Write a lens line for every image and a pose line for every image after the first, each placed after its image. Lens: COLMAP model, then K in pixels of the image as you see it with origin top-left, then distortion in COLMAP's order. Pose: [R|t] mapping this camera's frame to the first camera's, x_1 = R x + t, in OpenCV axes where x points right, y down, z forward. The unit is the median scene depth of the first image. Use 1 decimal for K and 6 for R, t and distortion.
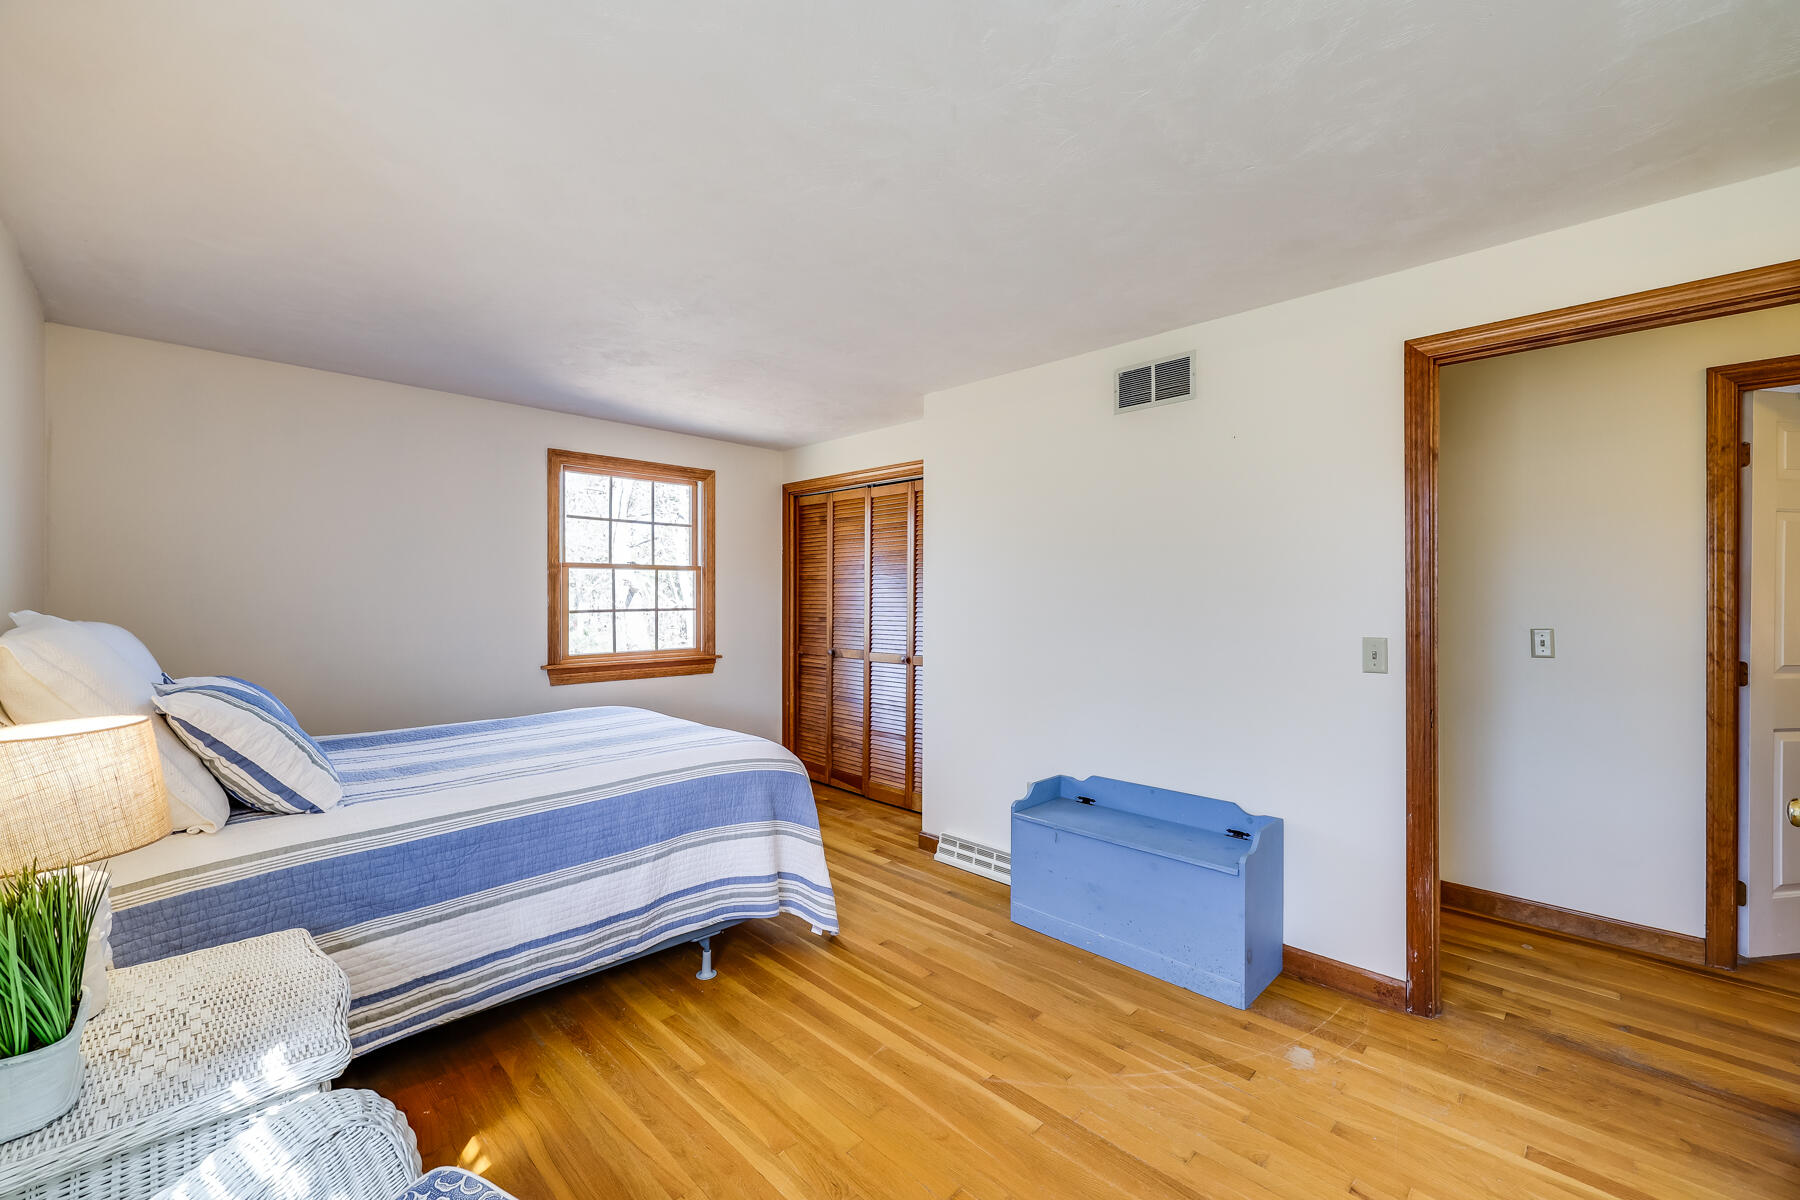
lens RADIAL K [[730.4, 0, 900.0], [0, 730.4, 600.0], [0, 0, 1]] dist [0.000634, 0.000113]
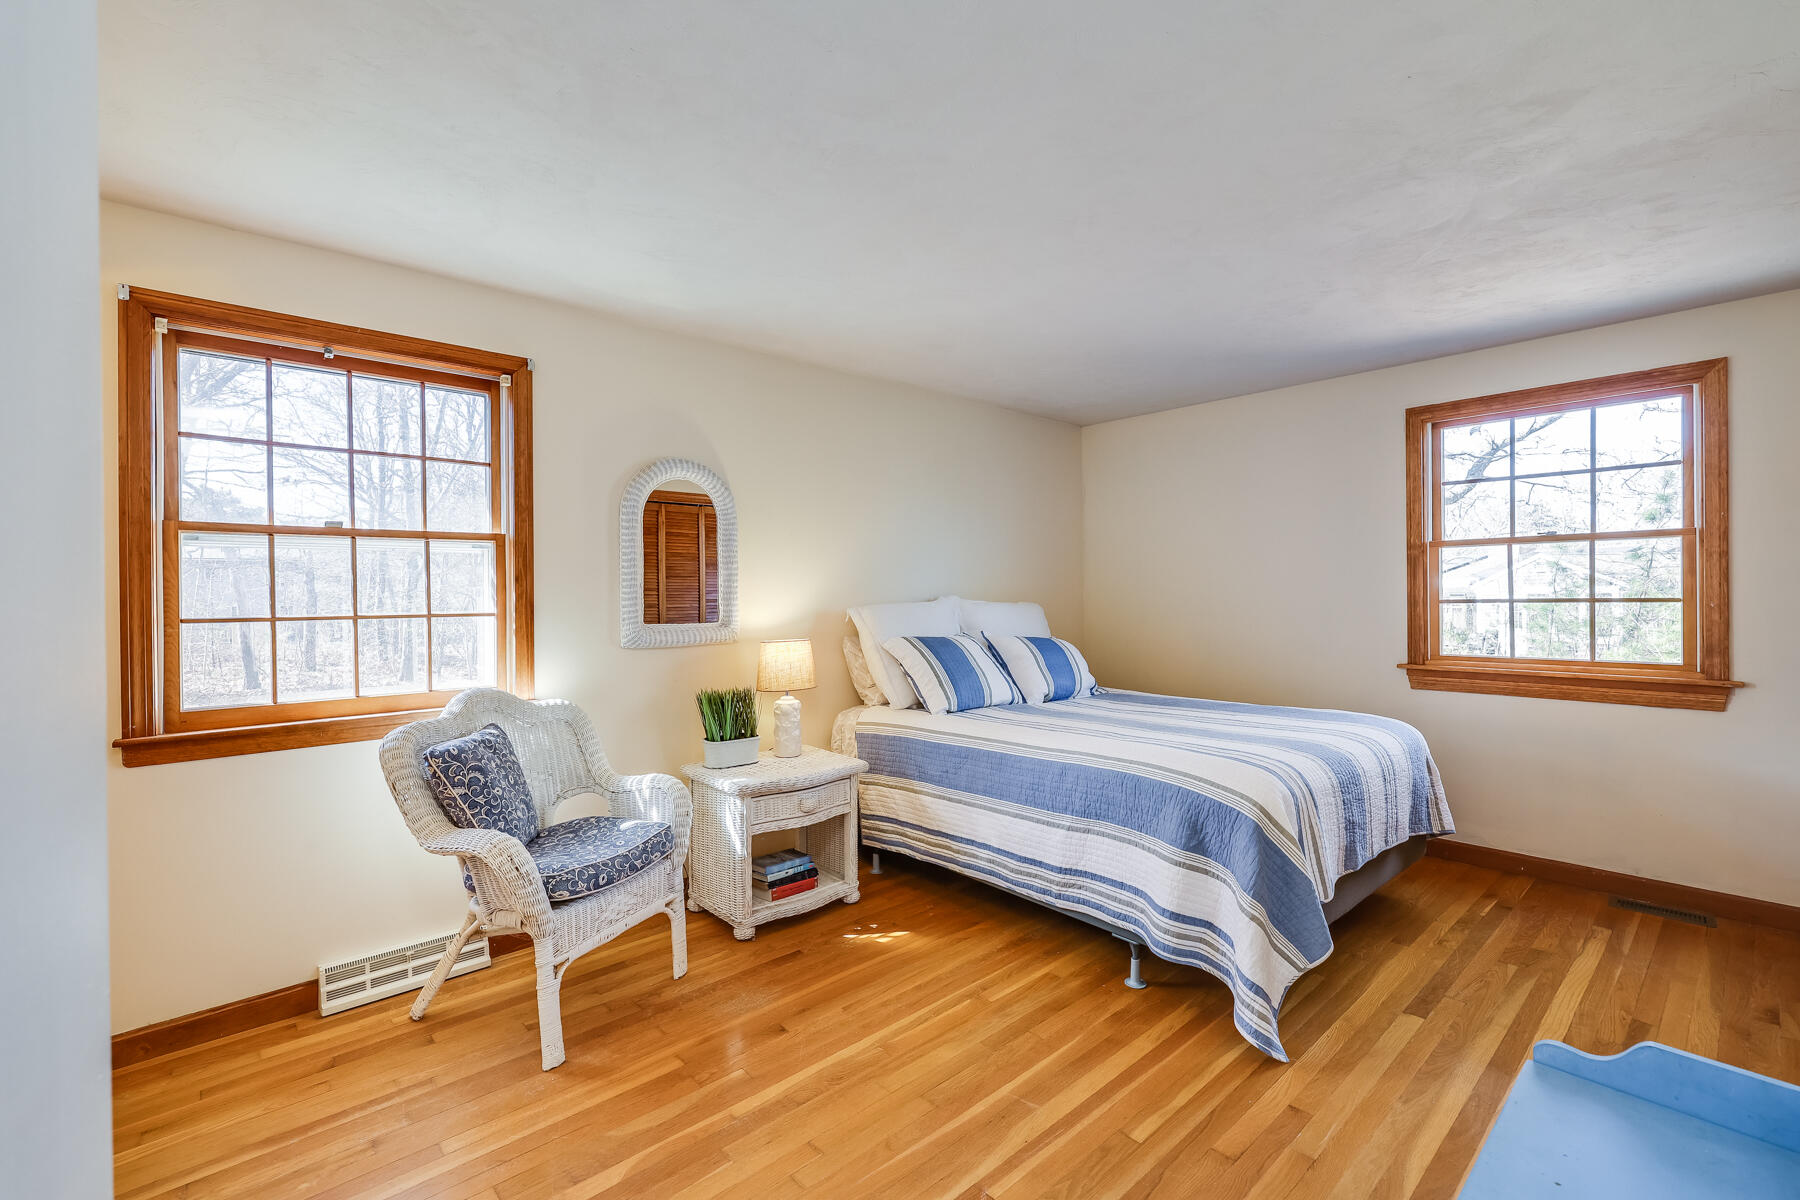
lens RADIAL K [[780.0, 0, 900.0], [0, 780.0, 600.0], [0, 0, 1]] dist [-0.000345, -0.000046]
pose [[-0.052204, 0.007645, -0.998607, 0.820474], [0.006164, 0.999954, 0.007333, 0.008186], [0.998617, -0.005772, -0.052249, 0.816681]]
